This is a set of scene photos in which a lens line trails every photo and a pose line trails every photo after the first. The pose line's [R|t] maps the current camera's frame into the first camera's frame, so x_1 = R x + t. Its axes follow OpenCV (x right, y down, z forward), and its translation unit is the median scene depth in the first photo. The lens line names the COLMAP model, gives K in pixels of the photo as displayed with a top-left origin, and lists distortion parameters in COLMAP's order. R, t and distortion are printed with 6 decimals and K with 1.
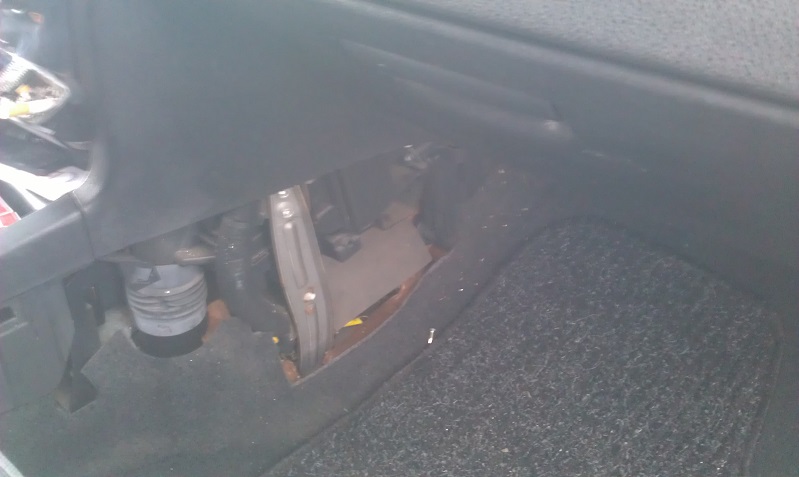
lens RADIAL K [[833.4, 0, 400.6], [0, 833.4, 251.7], [0, 0, 1]] dist [-0.000525, -0.162486]
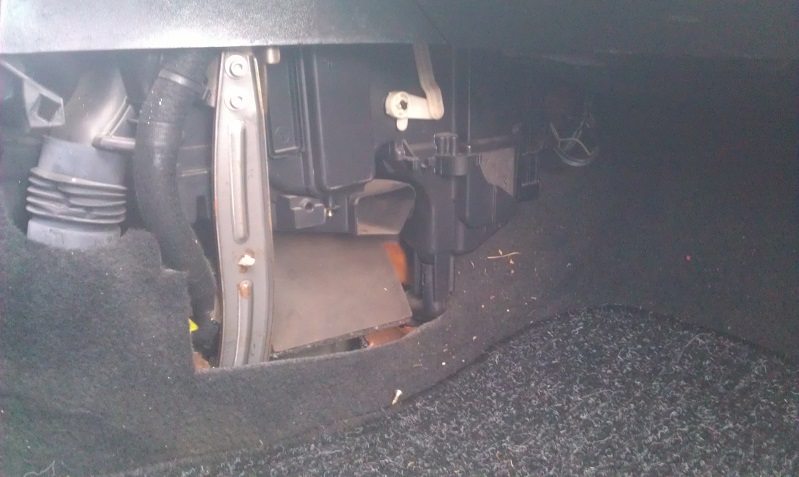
lens RADIAL K [[839.4, 0, 402.5], [0, 839.4, 261.8], [0, 0, 1]] dist [-0.010793, -0.176981]
pose [[0.986783, 0.137710, -0.085416, 0.097767], [-0.161566, 0.876710, -0.453074, 0.362536], [0.012492, 0.460886, 0.887372, 0.264453]]
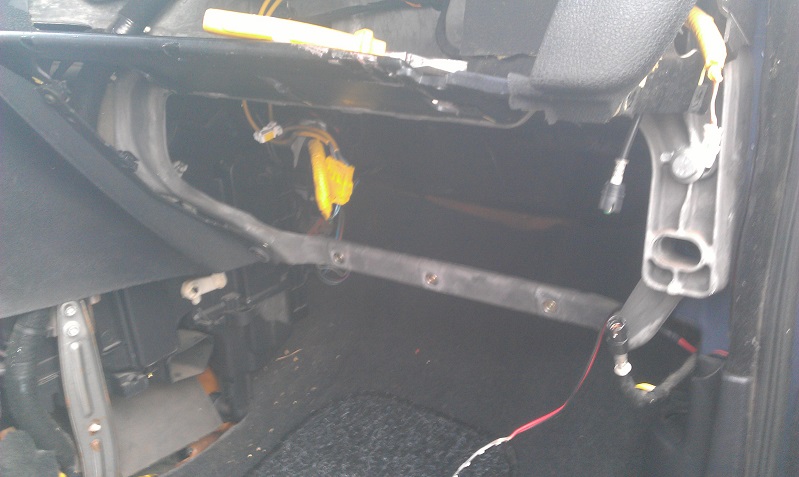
lens RADIAL K [[839.4, 0, 402.5], [0, 839.4, 261.8], [0, 0, 1]] dist [-0.010793, -0.176981]
pose [[0.993092, 0.025238, 0.114593, 0.151916], [0.021333, 0.921487, -0.387823, 0.266101], [-0.115384, 0.387589, 0.914583, -0.137601]]
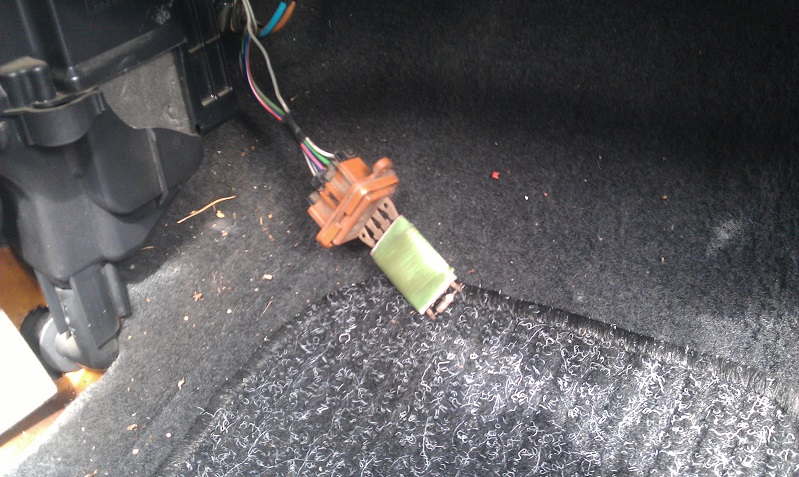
lens RADIAL K [[862.2, 0, 417.1], [0, 862.2, 265.2], [0, 0, 1]] dist [0.139591, -0.636542]
pose [[0.975659, -0.085185, 0.202074, 0.149400], [0.123988, 0.974329, -0.187909, 0.060652], [-0.180879, 0.208390, 0.961174, 0.533565]]
